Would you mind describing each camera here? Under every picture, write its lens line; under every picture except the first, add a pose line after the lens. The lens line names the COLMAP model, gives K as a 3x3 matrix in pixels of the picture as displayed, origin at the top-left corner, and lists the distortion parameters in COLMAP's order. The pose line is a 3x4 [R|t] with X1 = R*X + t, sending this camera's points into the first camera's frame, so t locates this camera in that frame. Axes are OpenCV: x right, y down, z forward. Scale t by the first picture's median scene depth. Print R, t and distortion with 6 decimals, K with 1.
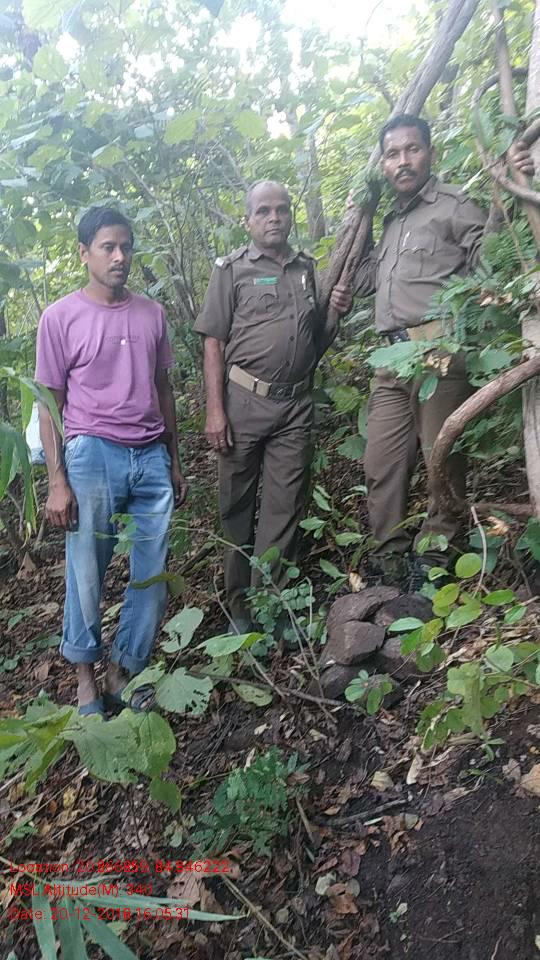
lens RADIAL K [[751.1, 0, 270.0], [0, 751.1, 480.0], [0, 0, 1]] dist [0.055486, -0.003355]
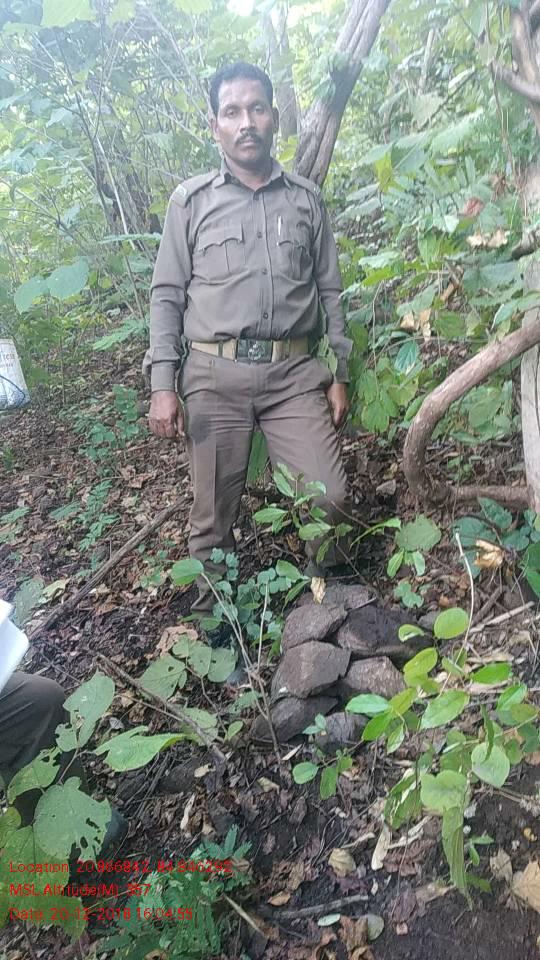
lens RADIAL K [[751.1, 0, 270.0], [0, 751.1, 480.0], [0, 0, 1]] dist [0.055486, -0.003355]
pose [[0.999667, -0.016665, 0.019690, 0.059916], [0.014094, 0.992157, 0.124203, -0.109253], [-0.021605, -0.123884, 0.992062, 0.234332]]
